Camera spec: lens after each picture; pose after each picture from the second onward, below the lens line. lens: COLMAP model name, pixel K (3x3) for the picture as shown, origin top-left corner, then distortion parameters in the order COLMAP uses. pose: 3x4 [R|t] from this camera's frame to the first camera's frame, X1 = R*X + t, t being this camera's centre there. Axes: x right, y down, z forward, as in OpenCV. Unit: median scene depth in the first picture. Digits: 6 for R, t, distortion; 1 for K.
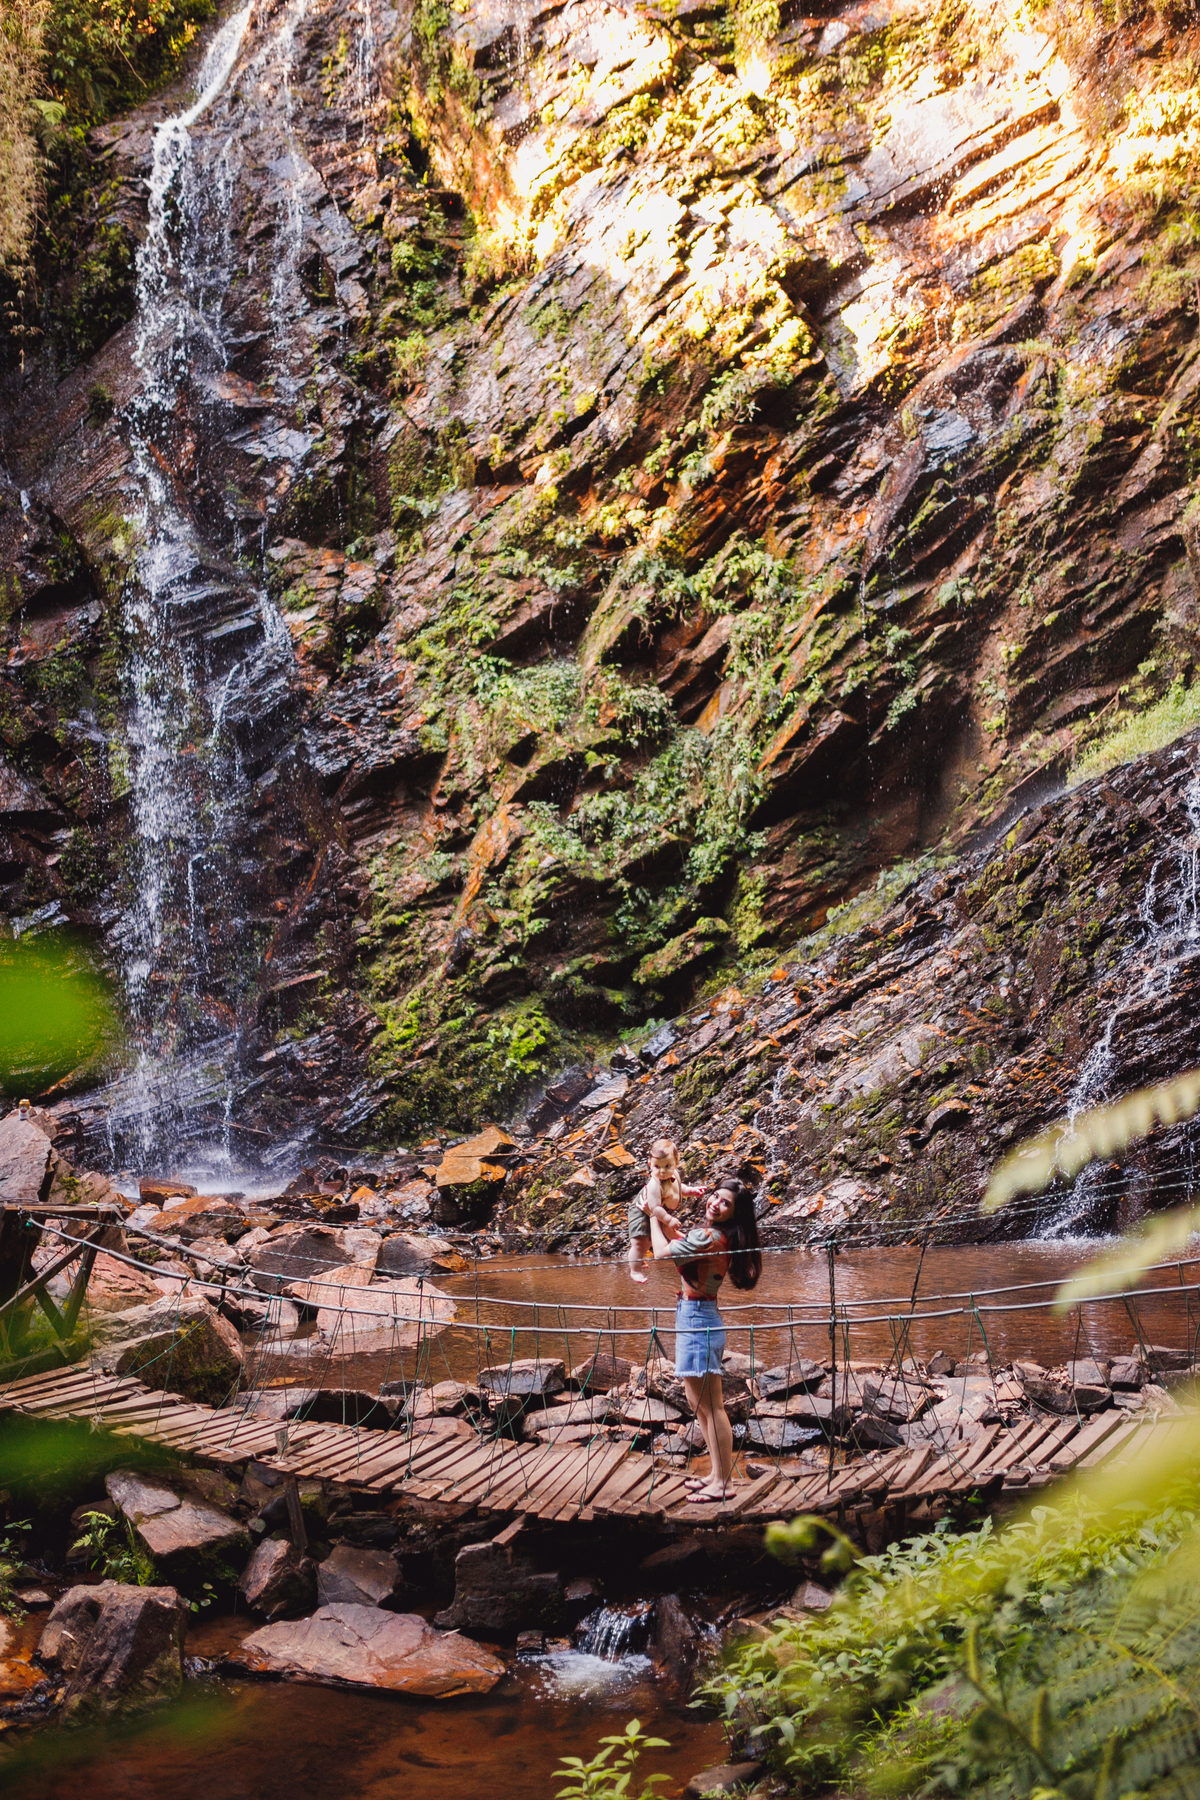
lens RADIAL K [[1717.4, 0, 591.5], [0, 1717.4, 900.5], [0, 0, 1]] dist [-0.068943, 0.097197]
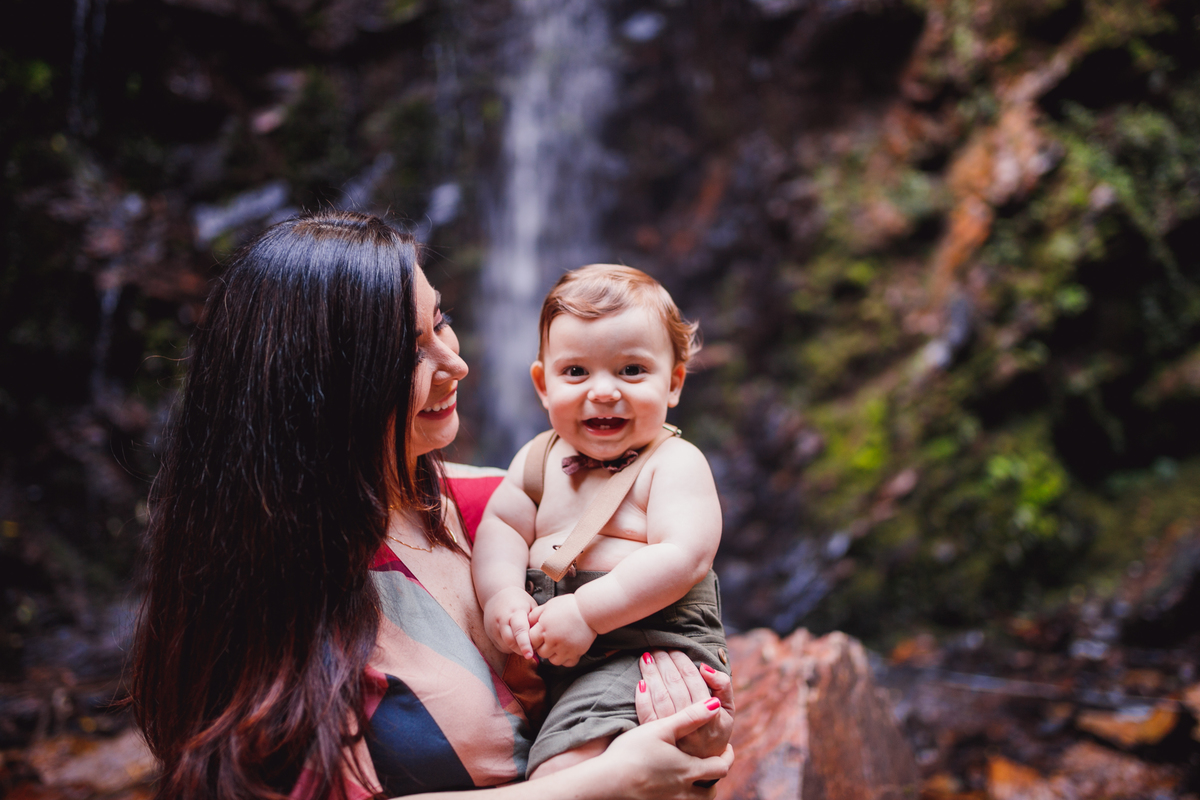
lens RADIAL K [[1144.9, 0, 600.3], [0, 1144.9, 406.8], [0, 0, 1]] dist [-0.068943, 0.097197]
pose [[0.983990, 0.060781, 0.167541, -0.266665], [-0.058620, 0.998121, -0.017816, 0.070683], [-0.168309, 0.007709, 0.985704, 0.619671]]
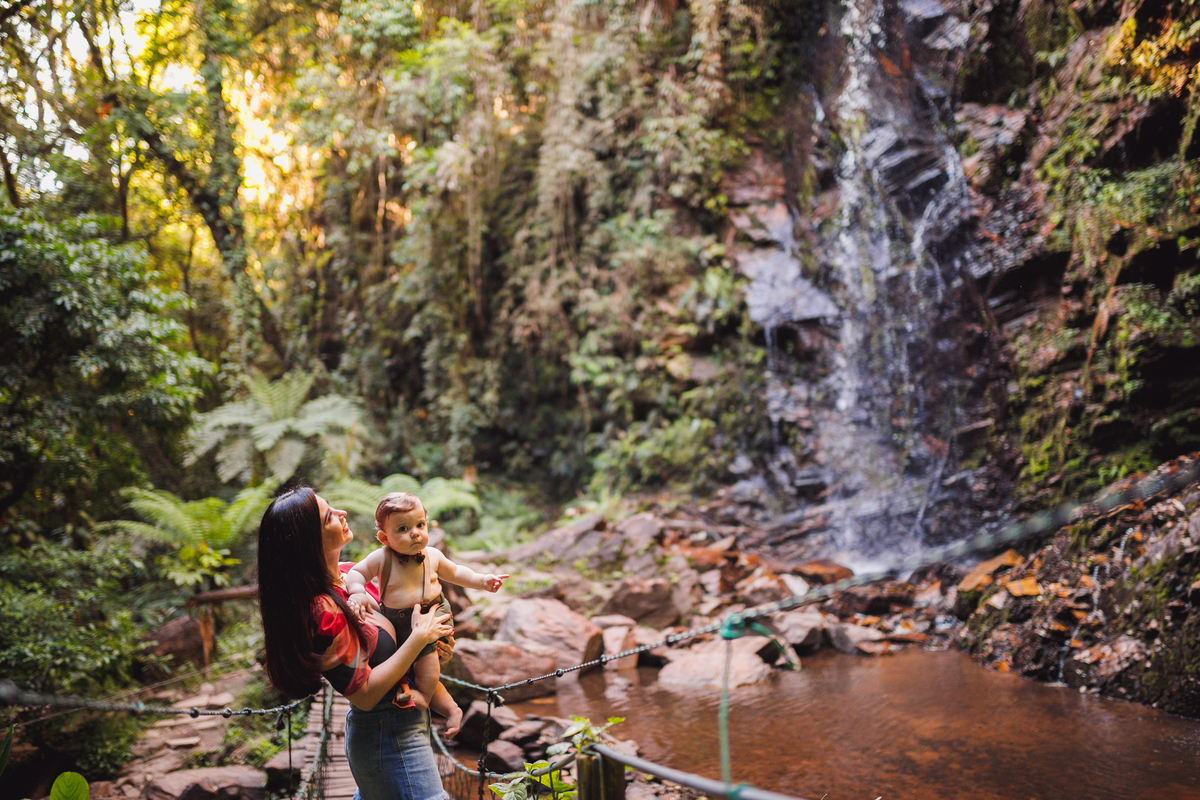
lens RADIAL K [[1144.9, 0, 600.3], [0, 1144.9, 406.8], [0, 0, 1]] dist [-0.068943, 0.097197]
pose [[0.576856, 0.007211, -0.816814, 0.407333], [0.056242, 0.997237, 0.048524, -0.031201], [0.814907, -0.073931, 0.574857, 0.225116]]
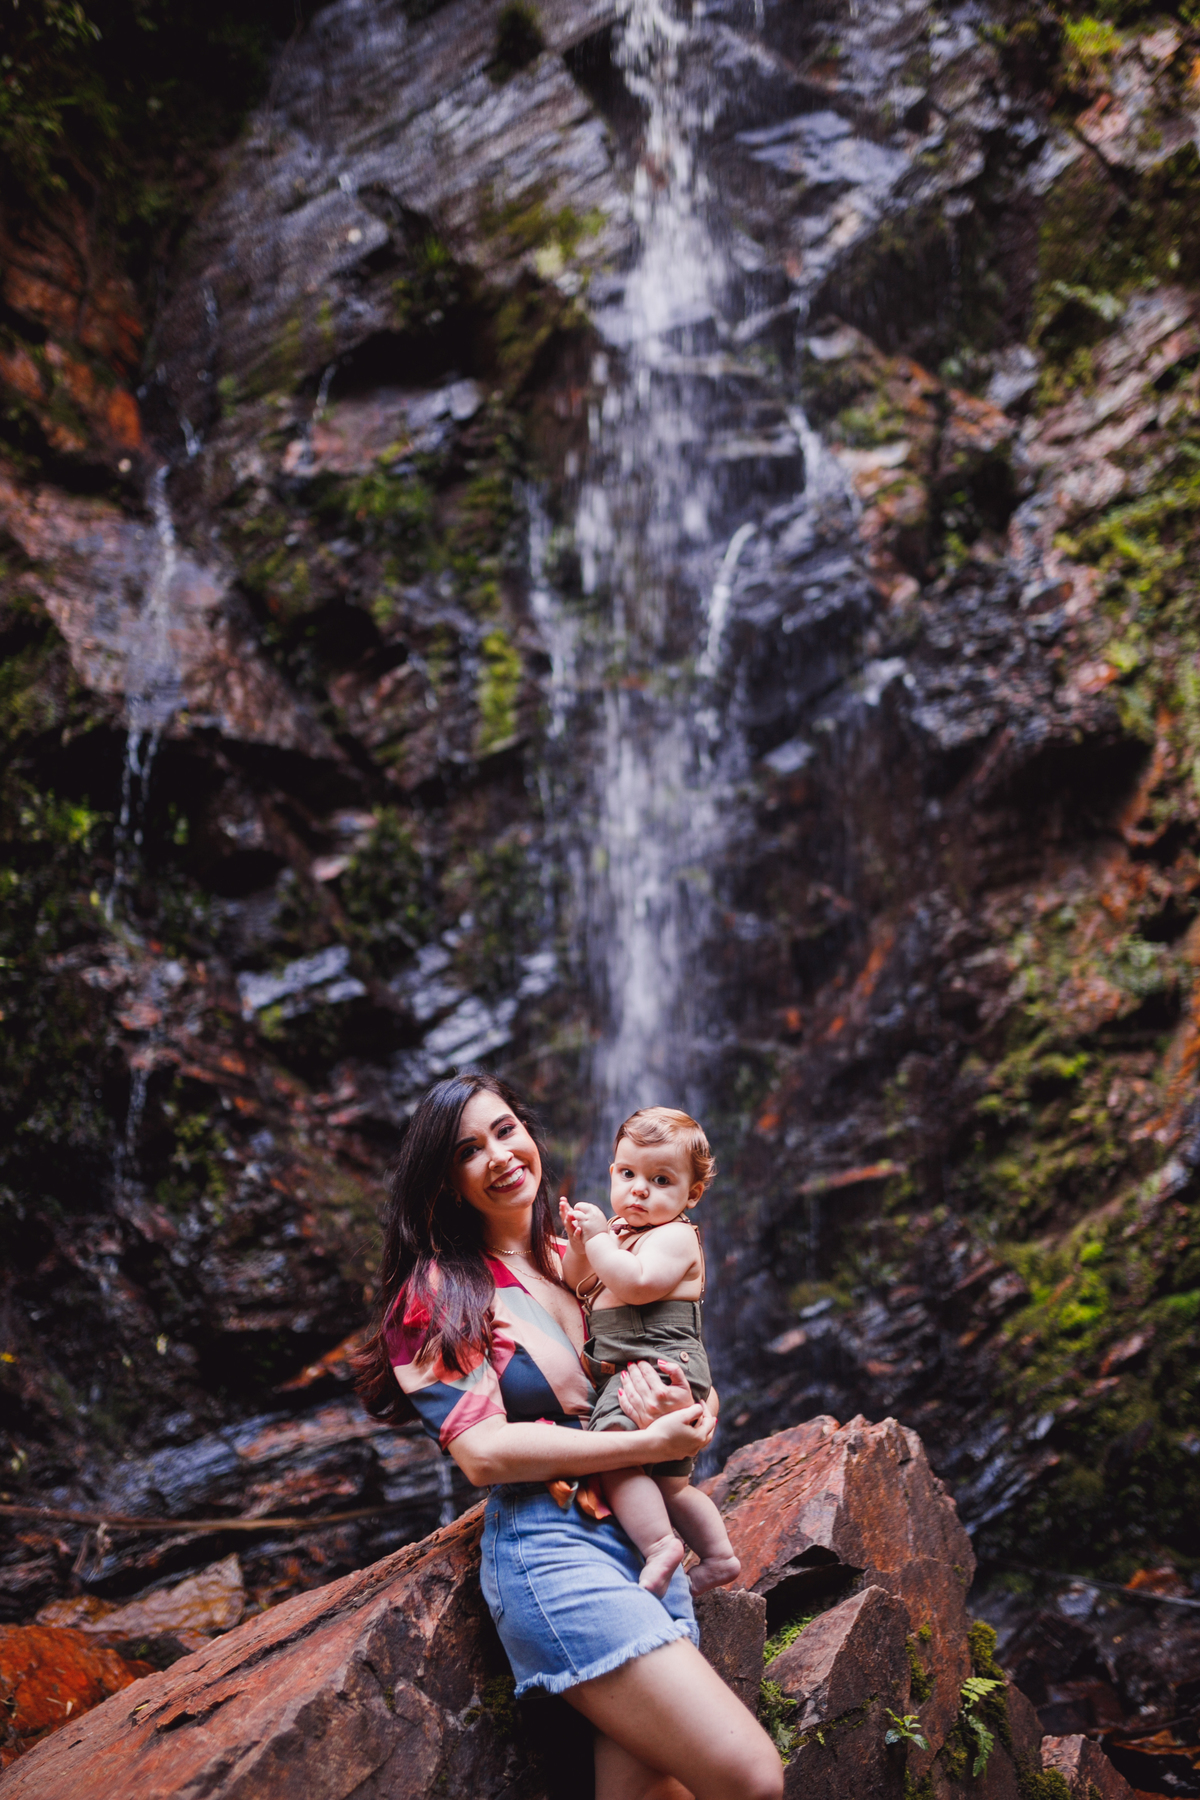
lens RADIAL K [[1717.4, 0, 591.5], [0, 1717.4, 900.5], [0, 0, 1]] dist [-0.068943, 0.097197]
pose [[0.993092, 0.102589, 0.056963, -0.272300], [-0.088801, 0.974373, -0.206667, 0.074777], [-0.076705, 0.200181, 0.976752, 0.545746]]
